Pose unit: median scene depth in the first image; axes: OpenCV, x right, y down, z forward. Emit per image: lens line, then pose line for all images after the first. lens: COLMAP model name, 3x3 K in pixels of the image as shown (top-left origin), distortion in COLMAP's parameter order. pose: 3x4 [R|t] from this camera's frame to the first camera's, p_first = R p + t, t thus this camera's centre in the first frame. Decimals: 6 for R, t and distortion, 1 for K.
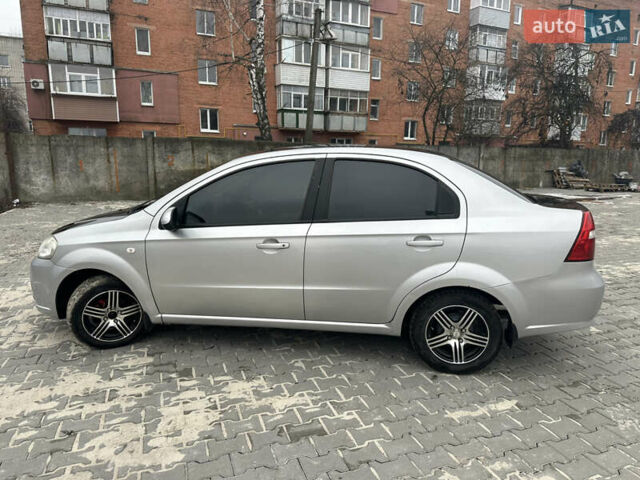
lens RADIAL K [[481.7, 0, 320.0], [0, 481.7, 240.0], [0, 0, 1]] dist [0.001472, -0.003315]
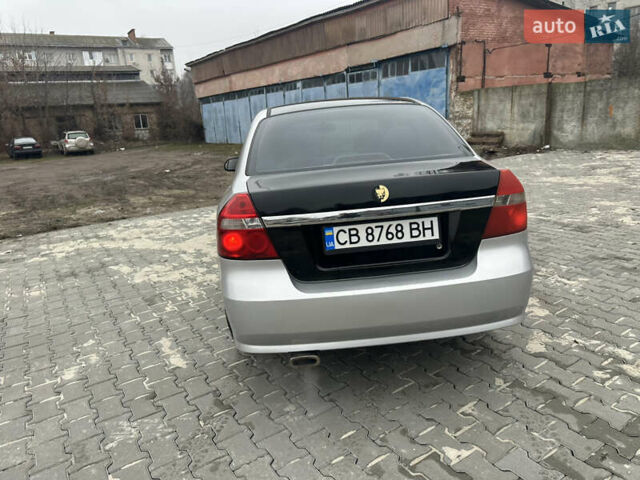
lens RADIAL K [[481.7, 0, 320.0], [0, 481.7, 240.0], [0, 0, 1]] dist [0.001472, -0.003315]
pose [[0.182803, 0.219763, -0.958273, 1.344228], [-0.105759, 0.973437, 0.203065, -0.153825], [0.977445, 0.064225, 0.201189, 1.044796]]
